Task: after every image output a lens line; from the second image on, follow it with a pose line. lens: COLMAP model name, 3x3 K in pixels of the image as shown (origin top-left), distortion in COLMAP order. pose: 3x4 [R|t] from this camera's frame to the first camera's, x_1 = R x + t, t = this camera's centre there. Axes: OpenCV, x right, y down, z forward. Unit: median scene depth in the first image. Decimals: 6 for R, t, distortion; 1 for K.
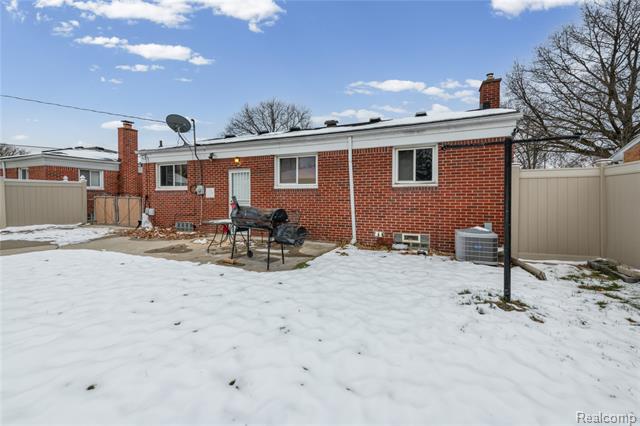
lens RADIAL K [[249.4, 0, 357.3], [0, 249.4, 204.7], [0, 0, 1]] dist [0.011211, -0.000598]
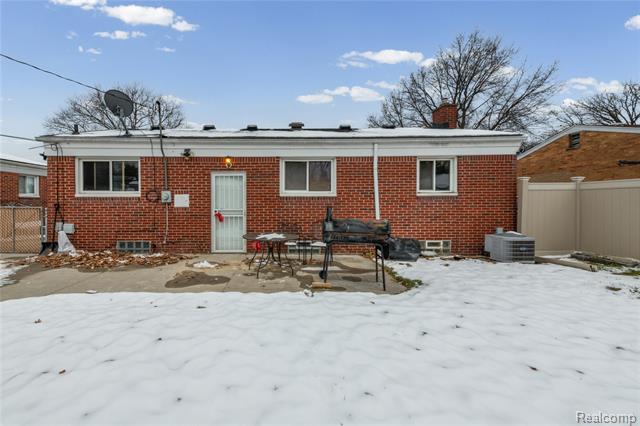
lens RADIAL K [[249.4, 0, 320.5], [0, 249.4, 209.8], [0, 0, 1]] dist [0.011211, -0.000598]
pose [[0.937176, -0.008828, 0.348744, -0.509842], [0.012851, 0.999875, -0.009222, -0.008284], [-0.348619, 0.013125, 0.937173, 0.154056]]
